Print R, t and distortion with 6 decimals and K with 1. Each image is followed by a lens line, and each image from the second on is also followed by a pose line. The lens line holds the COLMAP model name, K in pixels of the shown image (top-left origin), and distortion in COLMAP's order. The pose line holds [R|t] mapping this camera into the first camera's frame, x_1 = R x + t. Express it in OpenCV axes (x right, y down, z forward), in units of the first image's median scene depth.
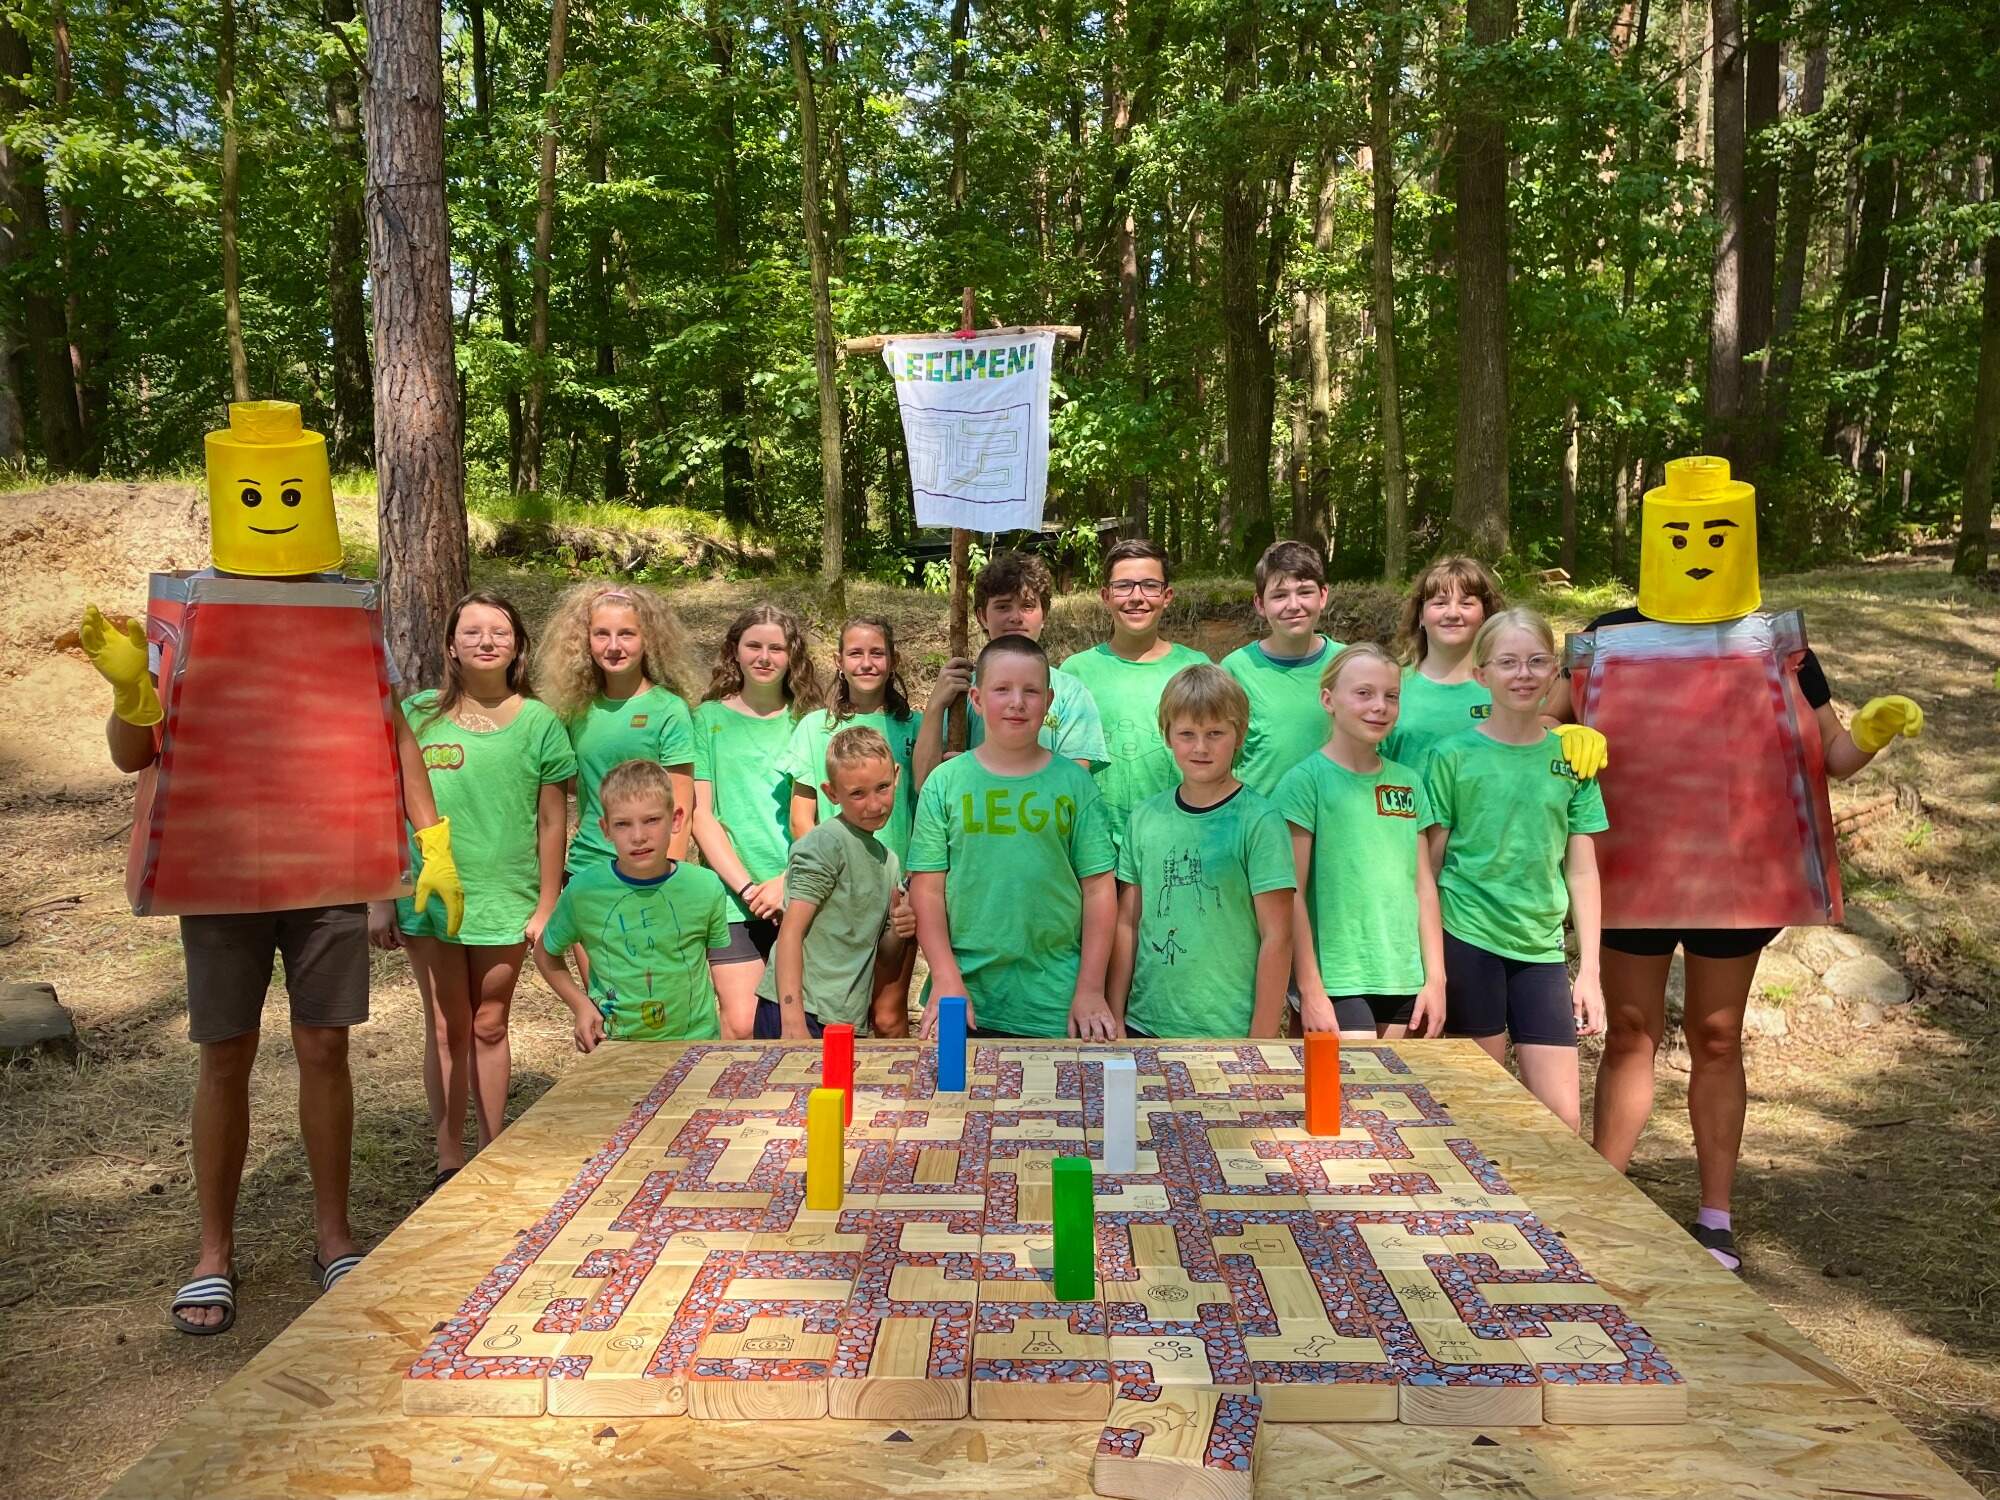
lens RADIAL K [[1514.5, 0, 1031.4], [0, 1514.5, 739.9], [0, 0, 1]] dist [0.083826, -0.100035]
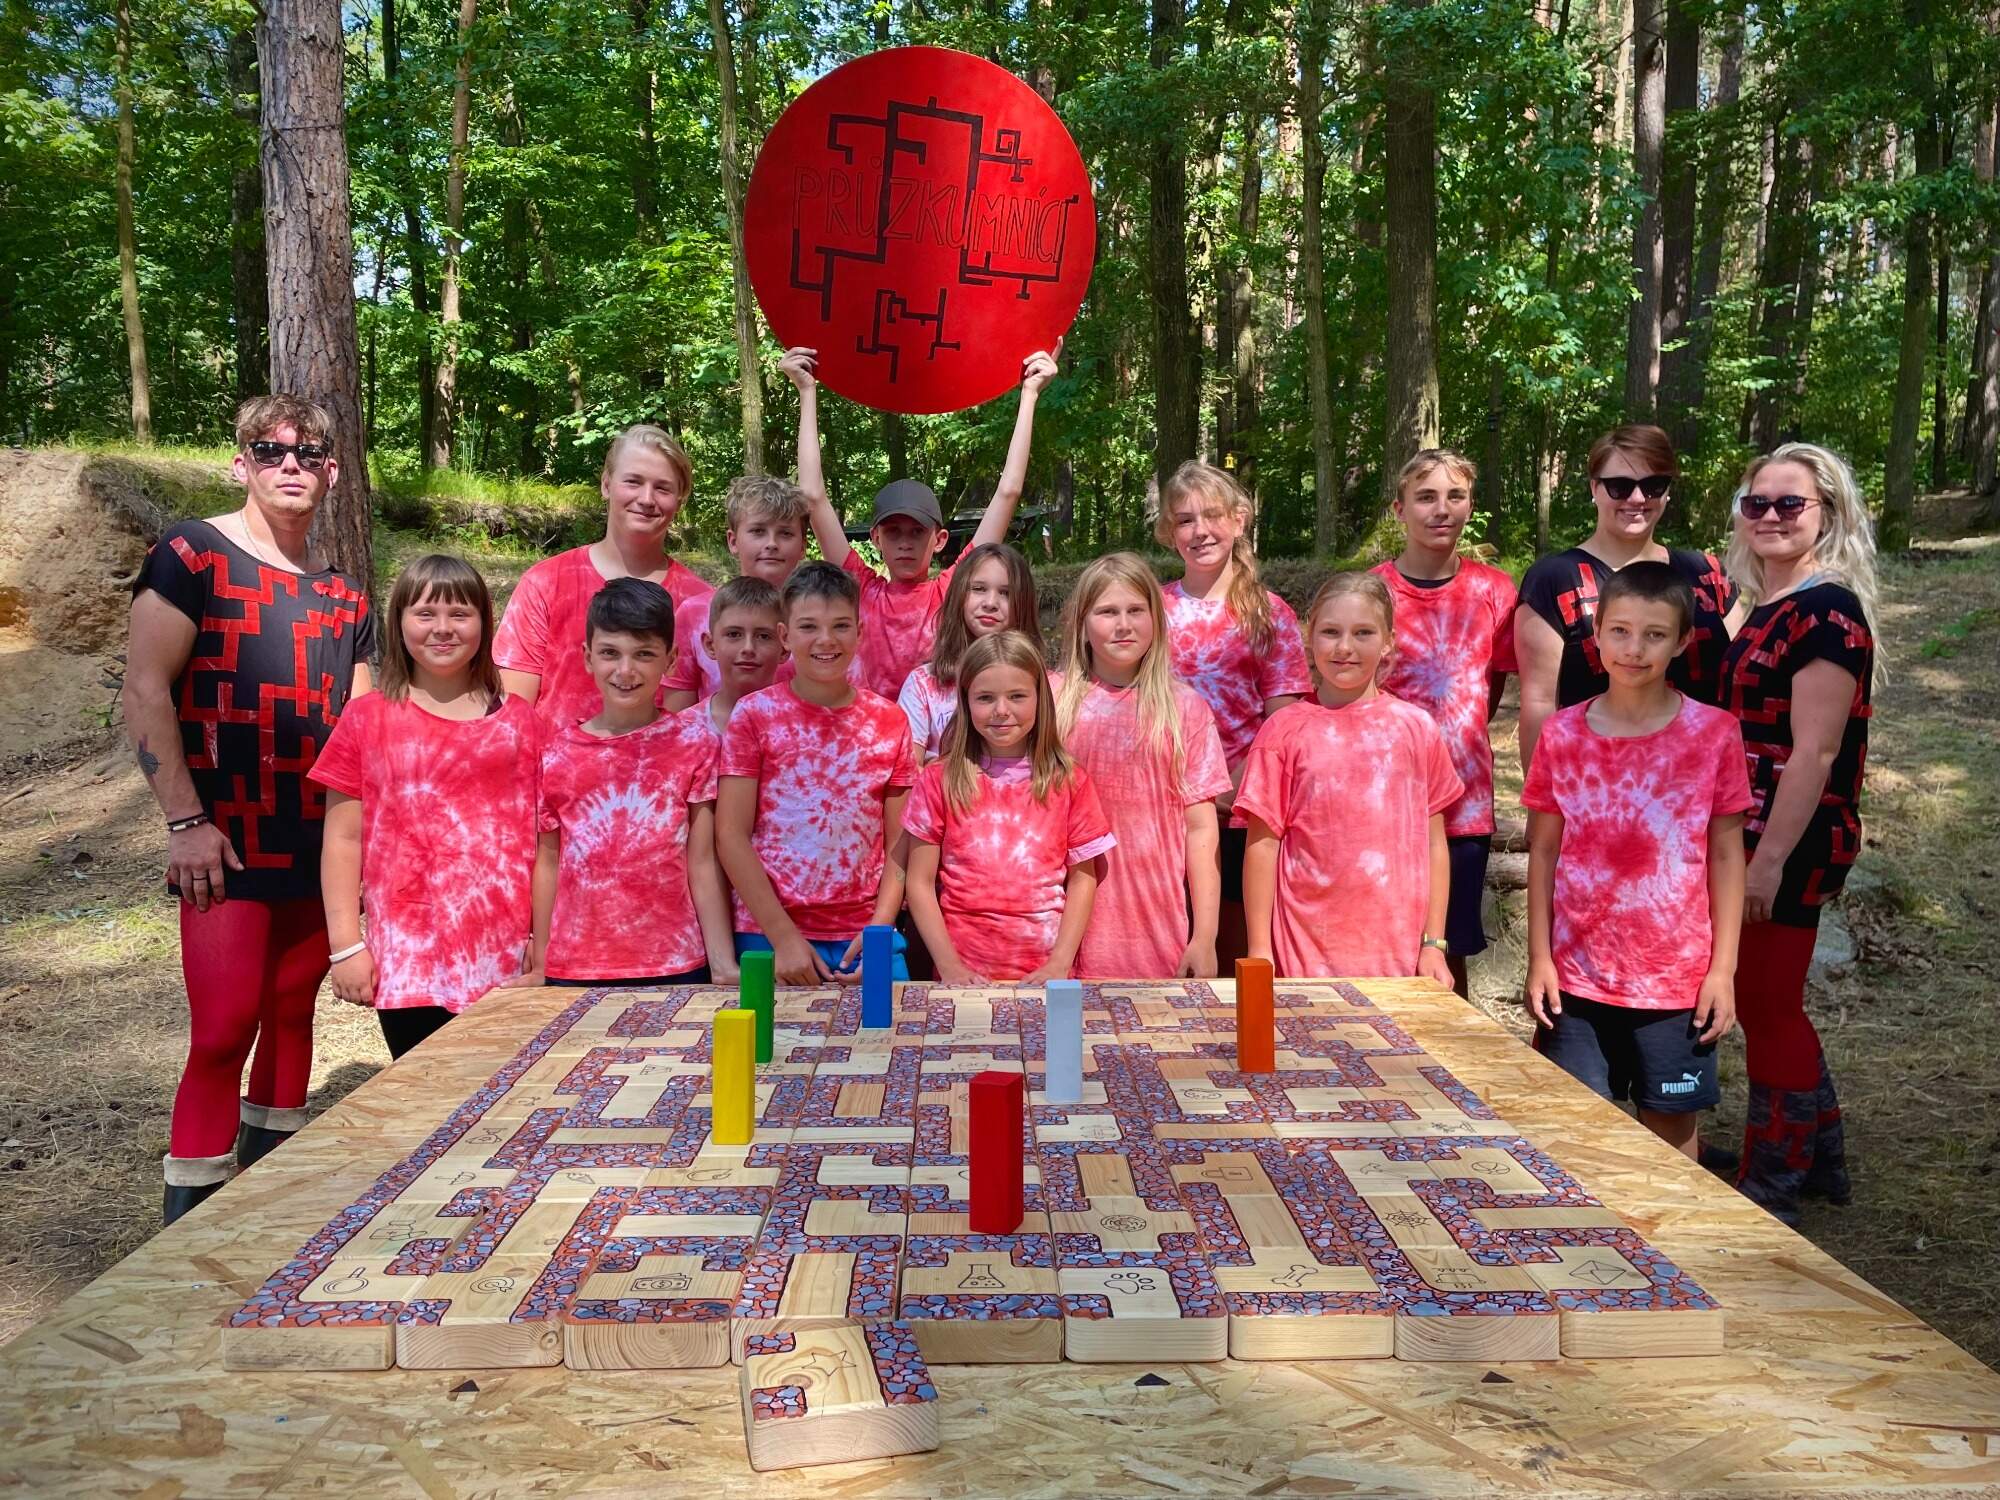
lens RADIAL K [[1506.4, 0, 1009.2], [0, 1506.4, 743.8], [0, 0, 1]] dist [0.085680, -0.102539]
pose [[0.999400, -0.002364, 0.034555, -0.005327], [0.002267, 0.999993, 0.002837, 0.077286], [-0.034561, -0.002757, 0.999399, 0.121806]]
